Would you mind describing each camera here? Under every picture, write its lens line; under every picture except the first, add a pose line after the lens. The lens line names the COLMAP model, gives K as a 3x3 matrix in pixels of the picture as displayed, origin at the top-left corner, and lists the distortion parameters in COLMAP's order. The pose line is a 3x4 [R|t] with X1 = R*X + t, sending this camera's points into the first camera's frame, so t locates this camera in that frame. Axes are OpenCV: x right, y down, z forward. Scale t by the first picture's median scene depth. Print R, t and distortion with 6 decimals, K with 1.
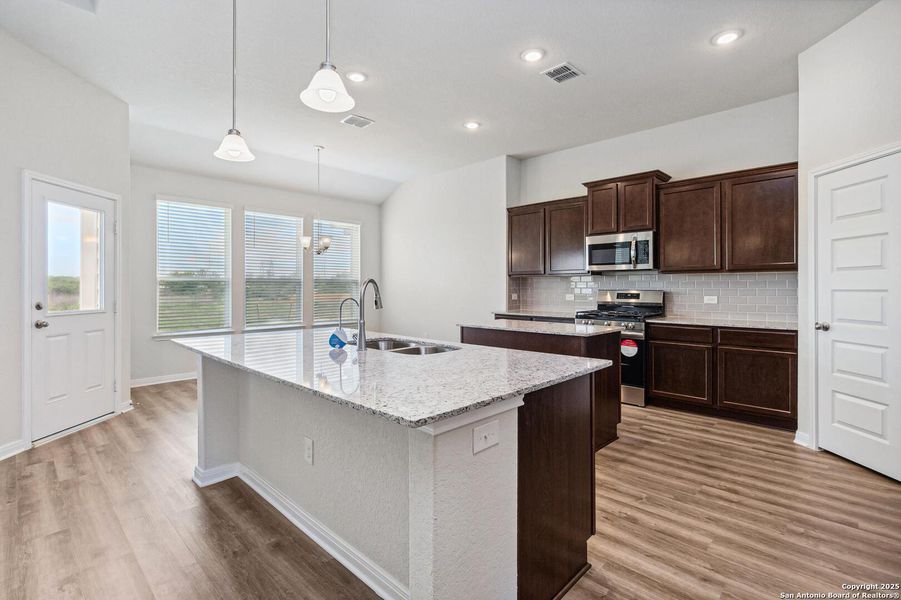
lens RADIAL K [[422.5, 0, 453.8], [0, 422.5, 288.5], [0, 0, 1]] dist [0.002771, 0.000549]
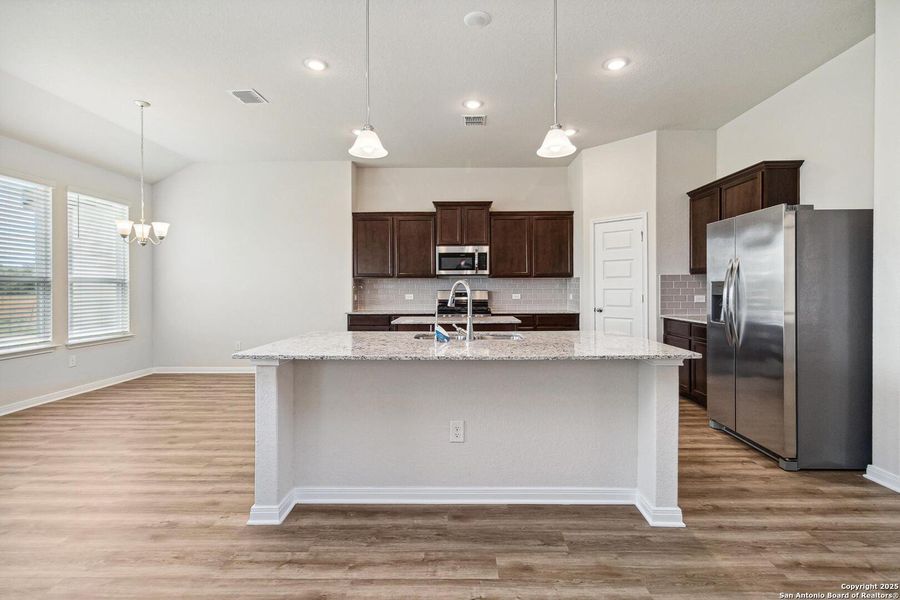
lens RADIAL K [[428.5, 0, 455.4], [0, 428.5, 288.5], [0, 0, 1]] dist [0.005254, -0.000178]
pose [[0.731083, -0.002560, 0.682283, -0.540121], [0.005430, 0.999983, -0.002067, 0.001014], [-0.682267, 0.005216, 0.731085, 0.075409]]
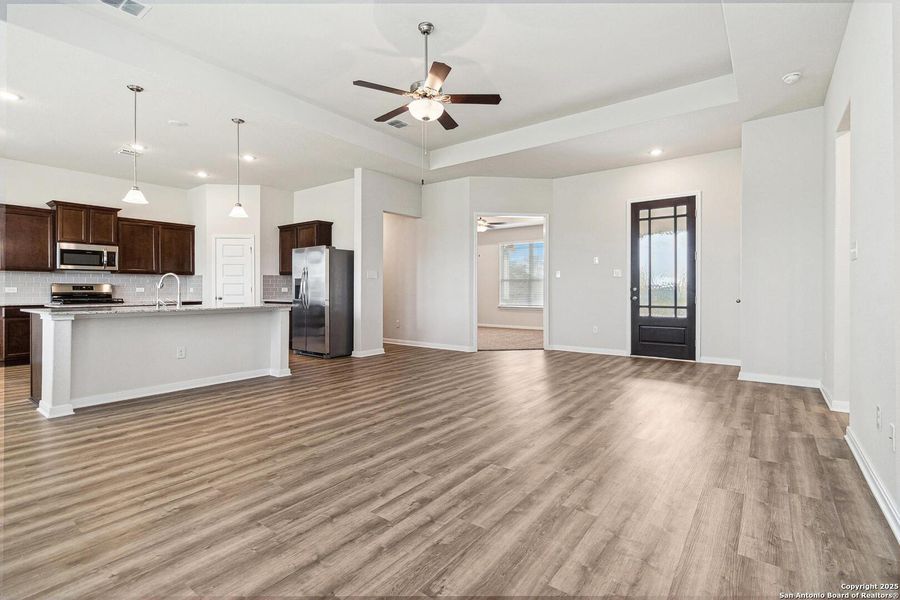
lens RADIAL K [[422.0, 0, 453.3], [0, 422.0, 288.5], [0, 0, 1]] dist [0.002771, 0.000549]
pose [[-0.123640, 0.004635, 0.992316, -1.258499], [0.004909, 0.999980, -0.004059, 0.034552], [-0.992315, 0.004369, -0.123660, -0.051636]]
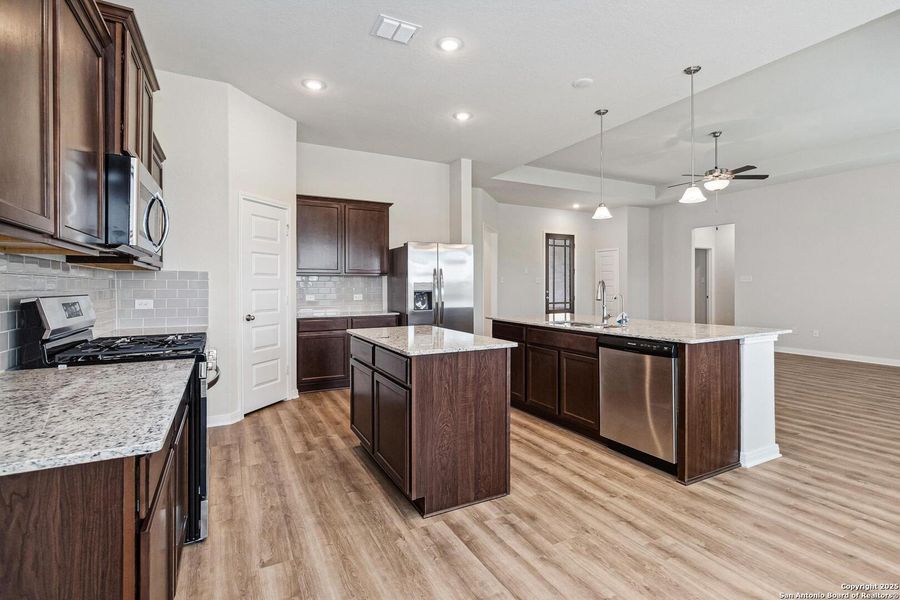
lens RADIAL K [[431.8, 0, 453.6], [0, 431.8, 288.7], [0, 0, 1]] dist [0.001328, 0.000206]
pose [[-0.949537, 0.002796, 0.313644, -0.093710], [0.005887, 0.999943, 0.008909, -0.005008], [-0.313601, 0.010306, -0.949499, 1.431820]]
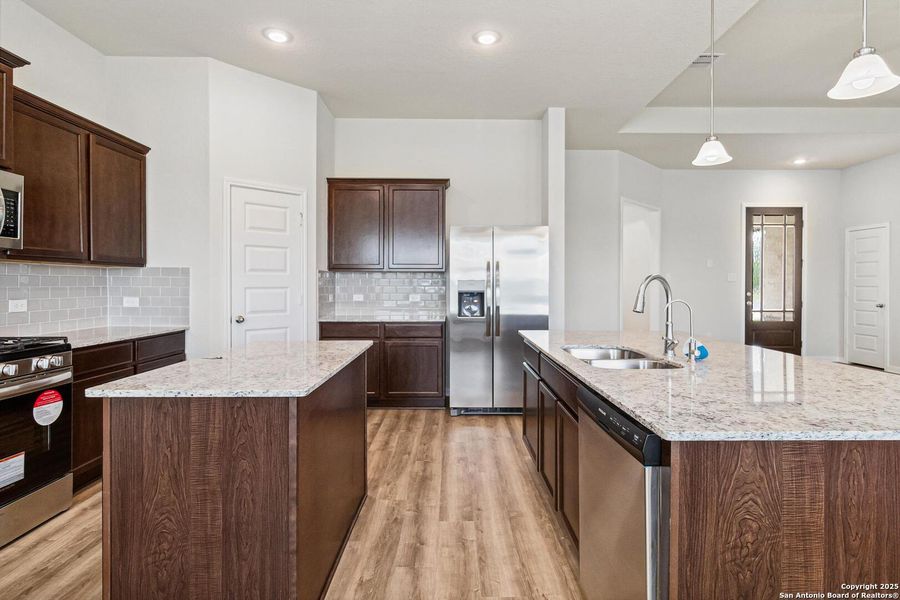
lens RADIAL K [[466.8, 0, 457.4], [0, 466.8, 288.5], [0, 0, 1]] dist [0.002334, -0.000454]
pose [[-0.700129, -0.004713, 0.714001, -0.308128], [0.002230, 0.999959, 0.008787, -0.002629], [-0.714013, 0.007744, -0.700090, 1.020212]]
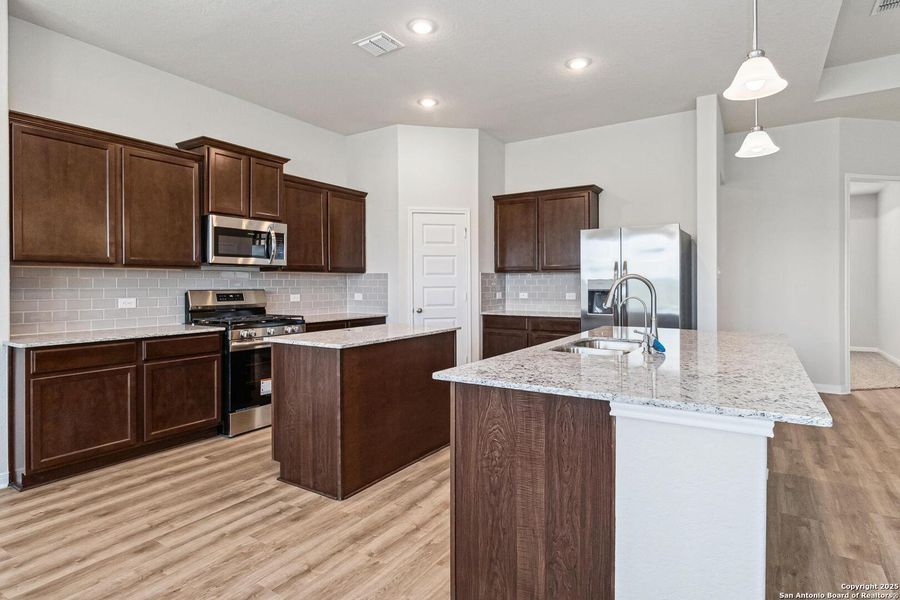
lens RADIAL K [[473.7, 0, 456.6], [0, 473.7, 287.1], [0, 0, 1]] dist [-0.000124, -0.000919]
pose [[-0.192725, -0.002481, 0.981250, -0.604471], [0.008486, 0.999955, 0.004195, -0.001482], [-0.981216, 0.009135, -0.192695, 0.836758]]
